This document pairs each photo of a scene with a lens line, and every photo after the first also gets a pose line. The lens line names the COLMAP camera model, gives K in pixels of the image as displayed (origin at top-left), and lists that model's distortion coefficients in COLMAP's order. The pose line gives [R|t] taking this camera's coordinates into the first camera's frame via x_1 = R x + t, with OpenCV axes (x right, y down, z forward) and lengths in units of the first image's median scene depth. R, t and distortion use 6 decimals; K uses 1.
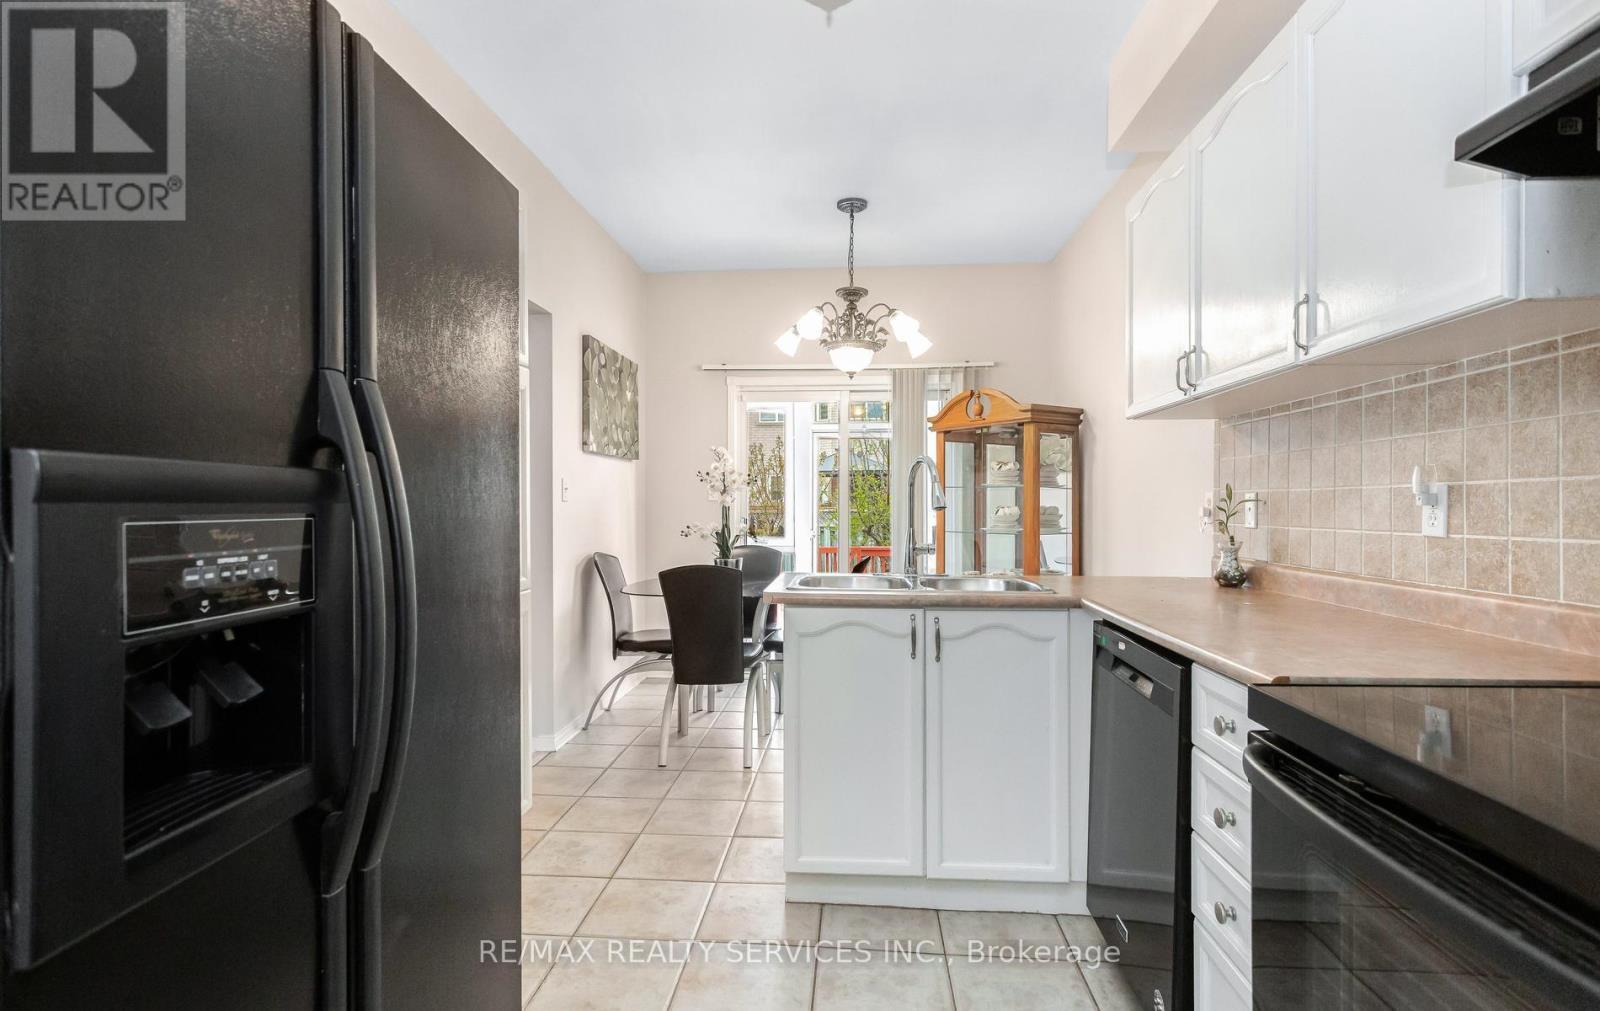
lens RADIAL K [[774.7, 0, 795.3], [0, 774.7, 510.9], [0, 0, 1]] dist [0.001412, 0.004063]
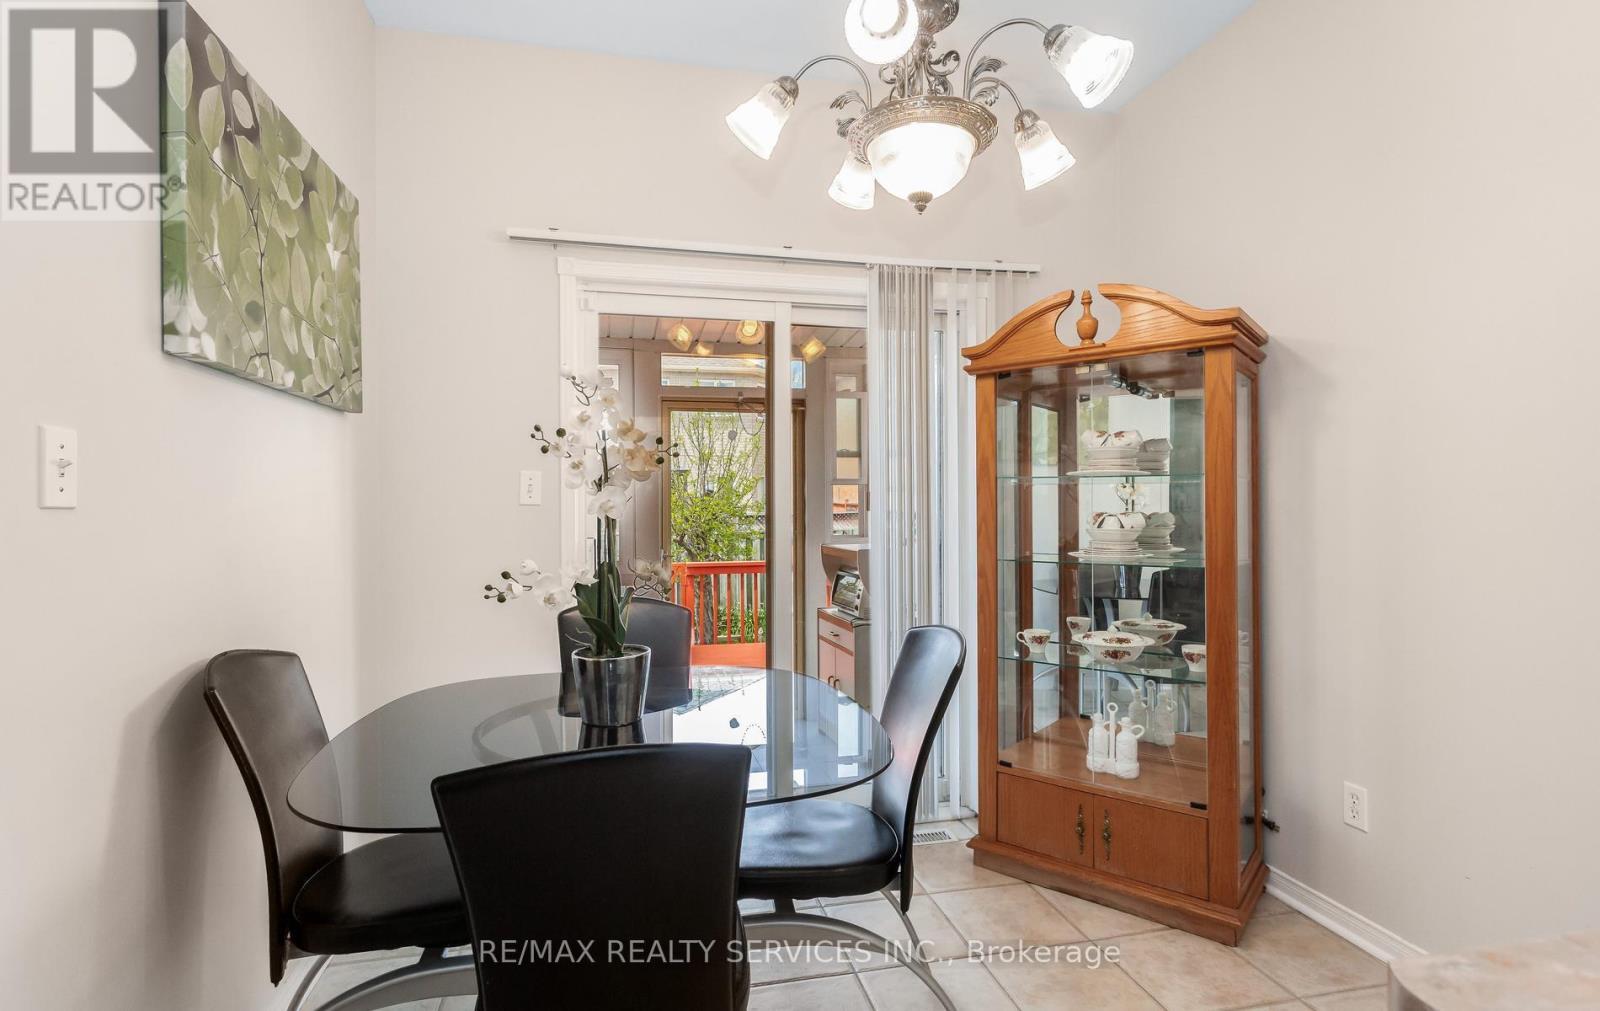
lens RADIAL K [[774.7, 0, 789.4], [0, 774.7, 506.7], [0, 0, 1]] dist [0.001412, 0.004063]
pose [[0.956851, -0.004407, 0.290547, -0.135108], [0.007419, 0.999930, -0.009266, -0.008766], [-0.290486, 0.011022, 0.956816, 0.705294]]
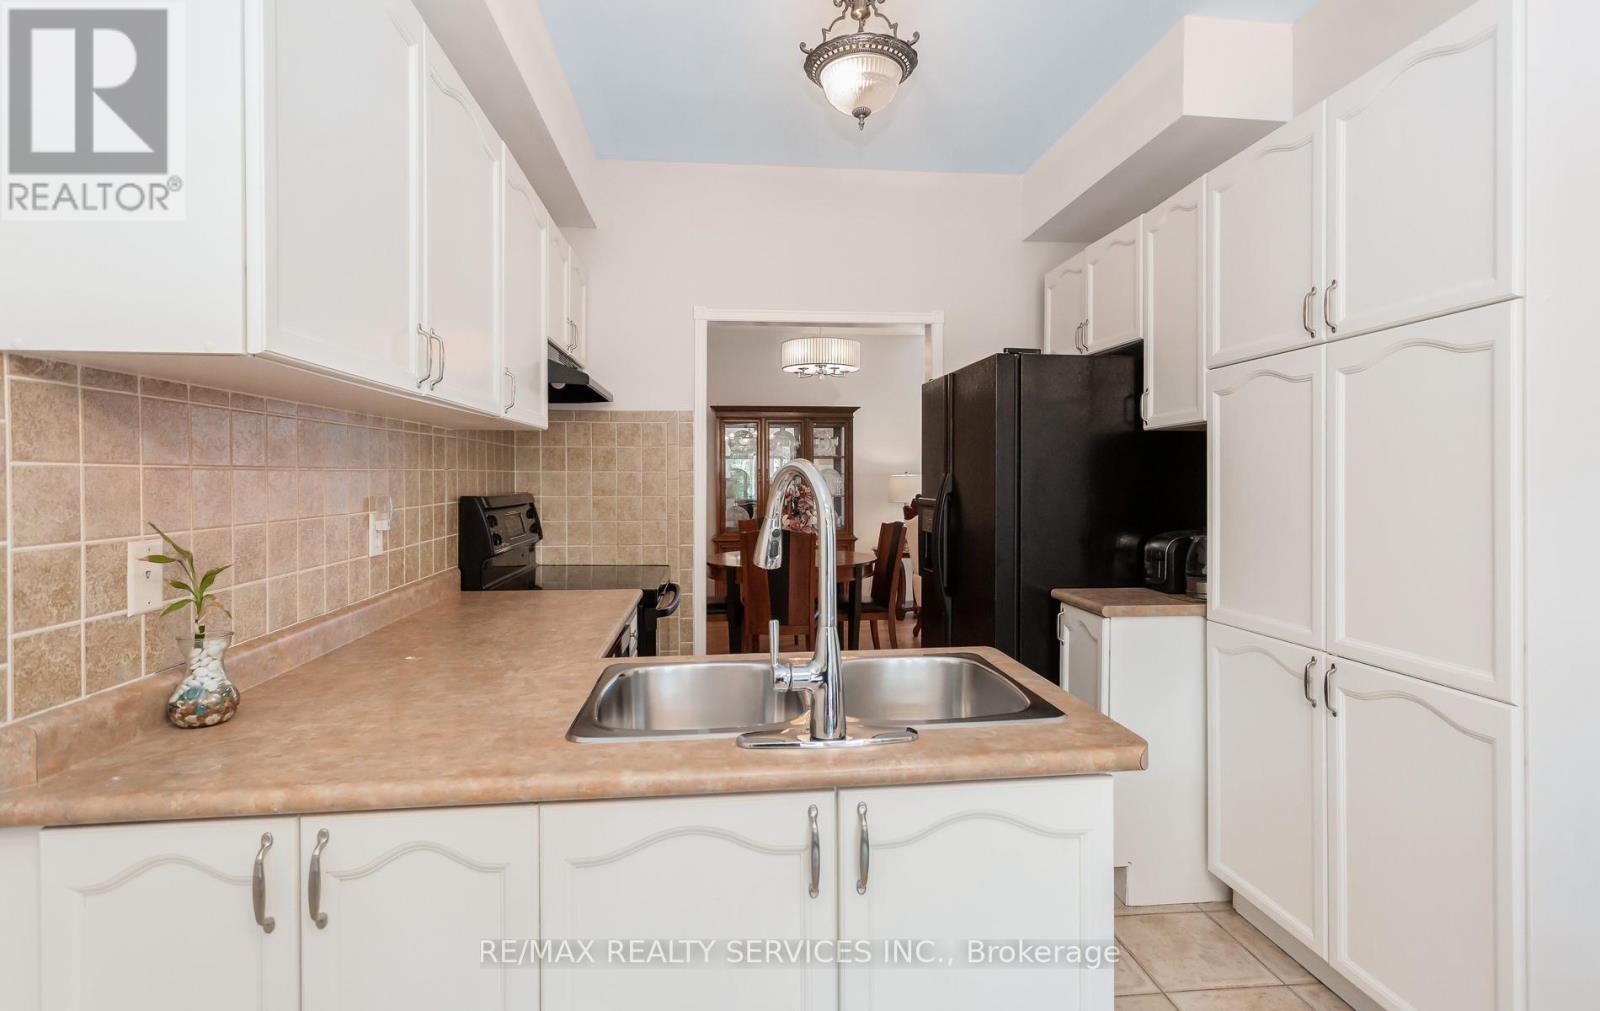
lens RADIAL K [[774.7, 0, 794.5], [0, 774.7, 491.2], [0, 0, 1]] dist [0.001412, 0.004063]
pose [[-0.983514, 0.004657, -0.180770, 0.186191], [-0.000900, 0.999530, 0.030646, -0.049054], [0.180828, 0.030303, -0.983048, 1.073951]]
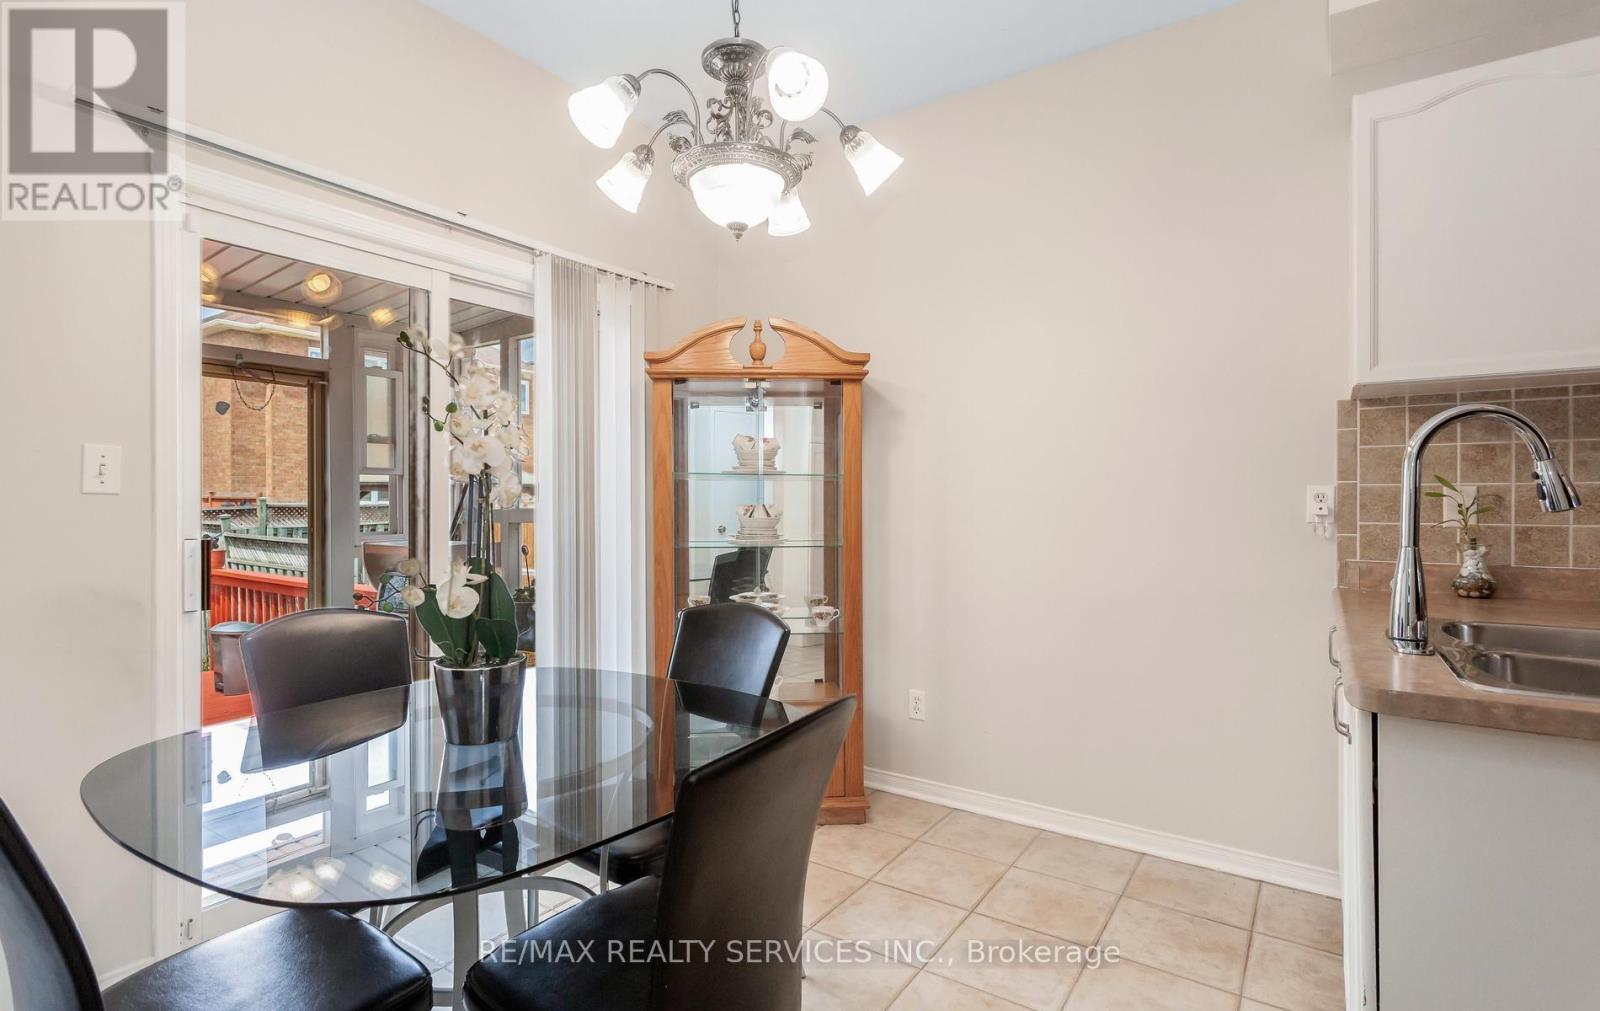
lens RADIAL K [[774.7, 0, 789.1], [0, 774.7, 498.5], [0, 0, 1]] dist [0.001412, 0.004063]
pose [[0.505004, 0.001564, 0.863116, -0.368701], [0.009203, 0.999932, -0.007197, -0.007933], [-0.863068, 0.011578, 0.504955, 0.833002]]
